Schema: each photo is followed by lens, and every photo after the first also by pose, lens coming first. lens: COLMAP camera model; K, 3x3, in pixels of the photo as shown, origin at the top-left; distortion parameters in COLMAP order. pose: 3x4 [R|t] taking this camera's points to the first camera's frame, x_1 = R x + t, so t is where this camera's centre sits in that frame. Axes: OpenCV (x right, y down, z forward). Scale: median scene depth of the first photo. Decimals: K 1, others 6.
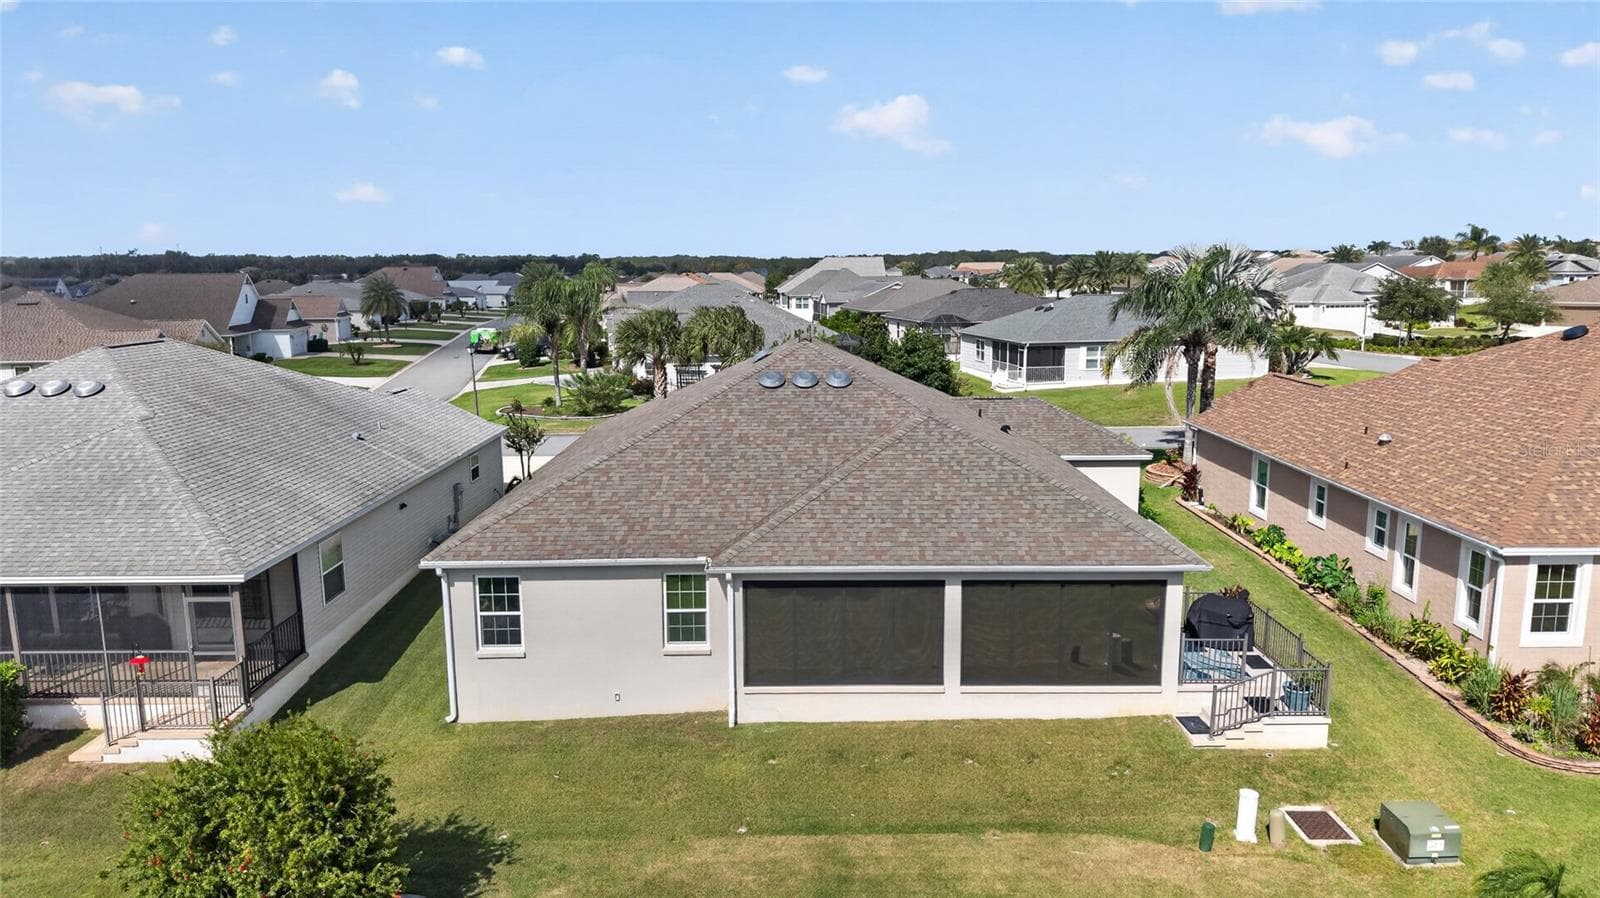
lens RADIAL K [[1073.5, 0, 800.0], [0, 1073.5, 449.0], [0, 0, 1]] dist [0.030413, -0.033221]
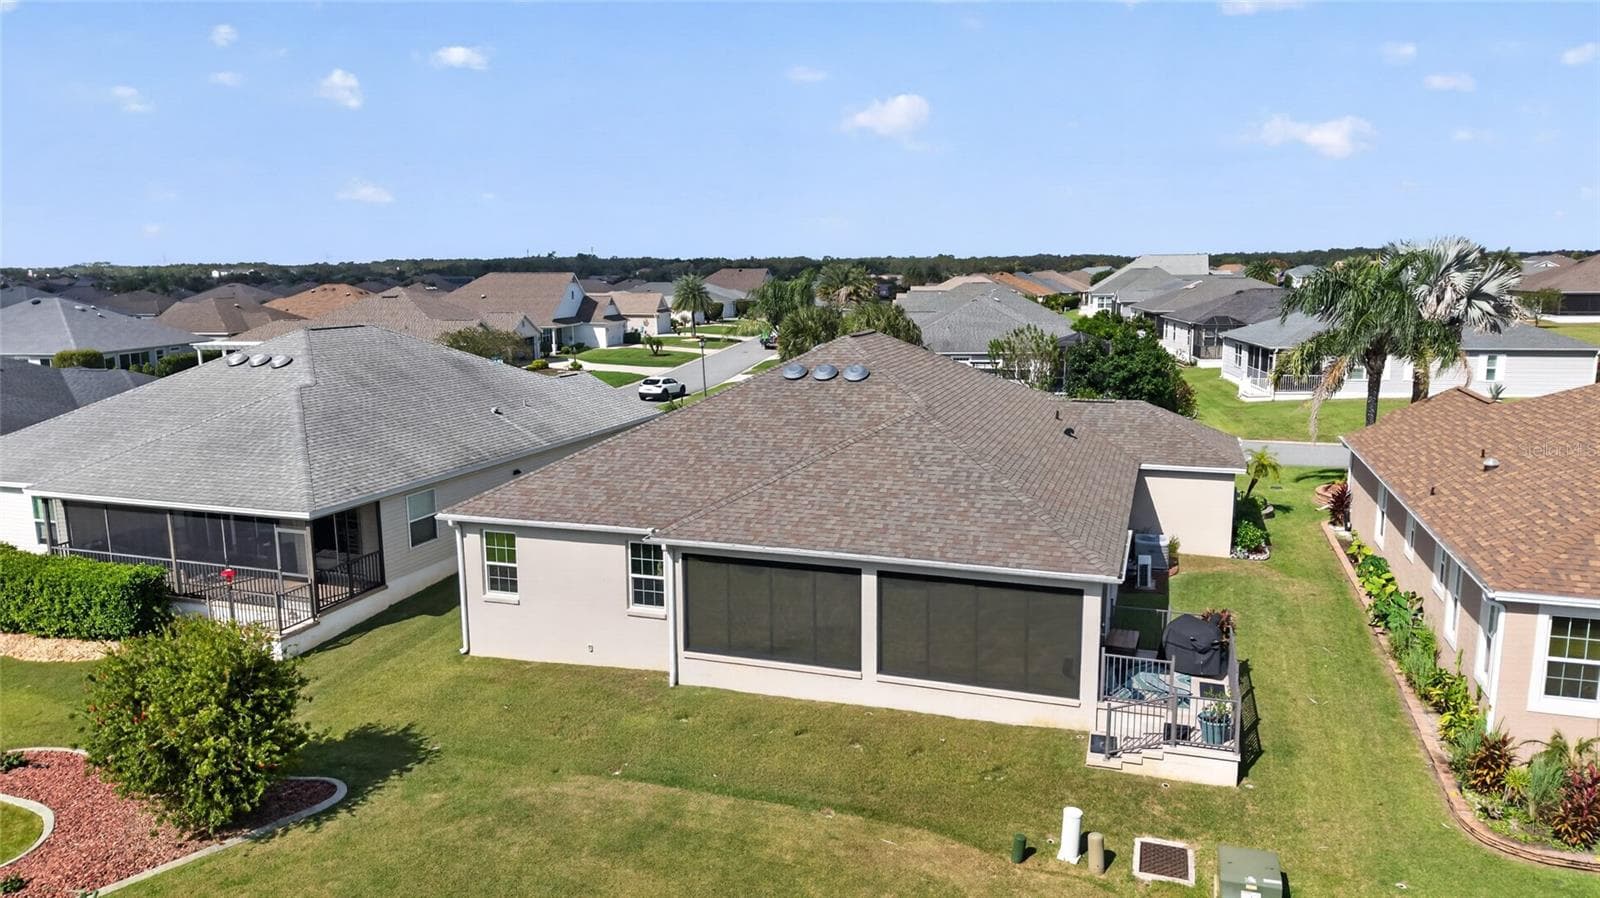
lens RADIAL K [[1073.5, 0, 800.0], [0, 1073.5, 449.0], [0, 0, 1]] dist [0.030413, -0.033221]
pose [[0.944956, 0.054591, -0.322610, 0.393405], [-0.054665, 0.998466, 0.008839, 0.001950], [0.322598, 0.009283, 0.946491, 0.011220]]
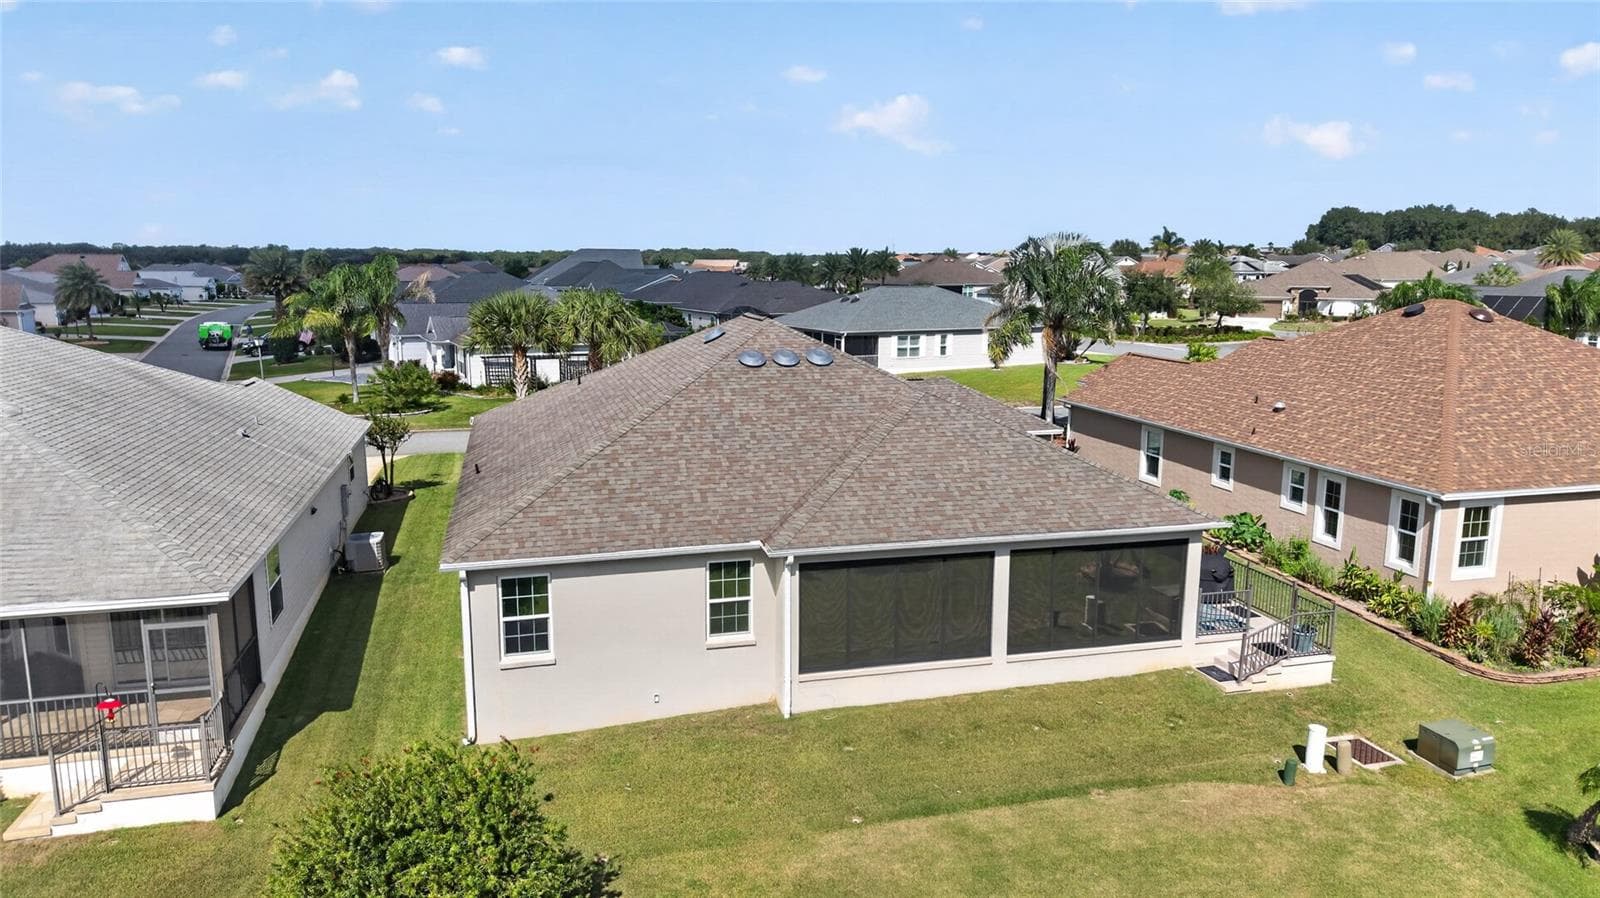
lens RADIAL K [[1073.5, 0, 800.0], [0, 1073.5, 449.0], [0, 0, 1]] dist [0.030413, -0.033221]
pose [[0.966289, -0.033464, 0.255277, -0.285694], [0.032950, 0.999437, 0.006290, 0.014503], [-0.255344, 0.002333, 0.966848, 0.075330]]
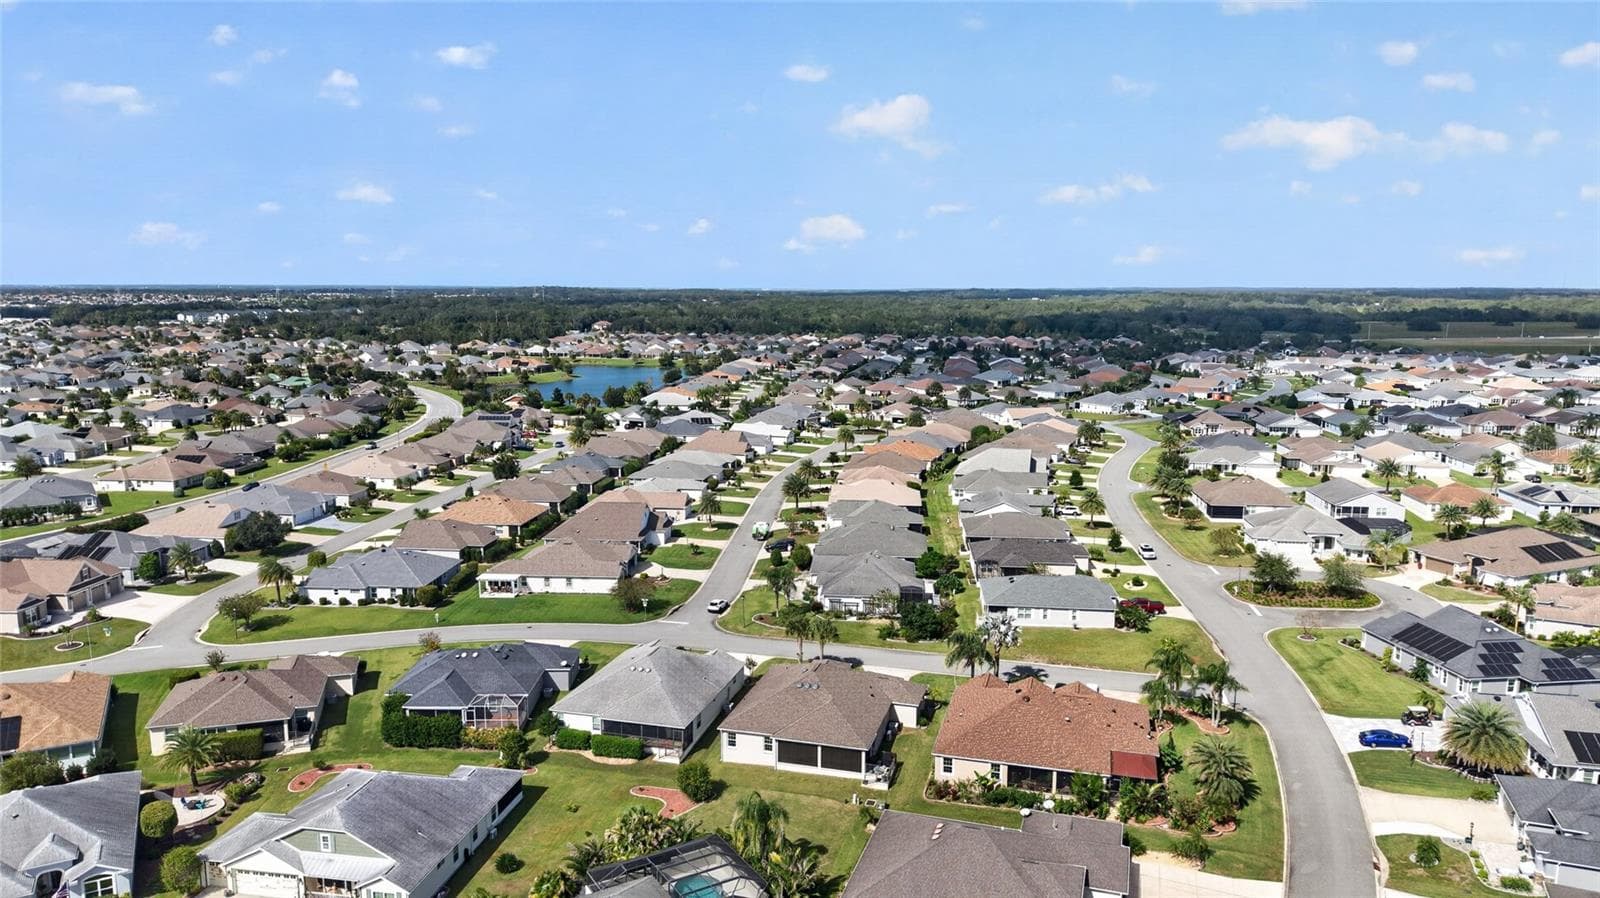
lens RADIAL K [[1073.5, 0, 800.0], [0, 1073.5, 449.0], [0, 0, 1]] dist [0.030413, -0.033221]
pose [[0.961575, 0.052014, -0.269571, 1.273736], [-0.055174, 0.998468, -0.004153, -1.170613], [0.268942, 0.018867, 0.962972, -3.665718]]
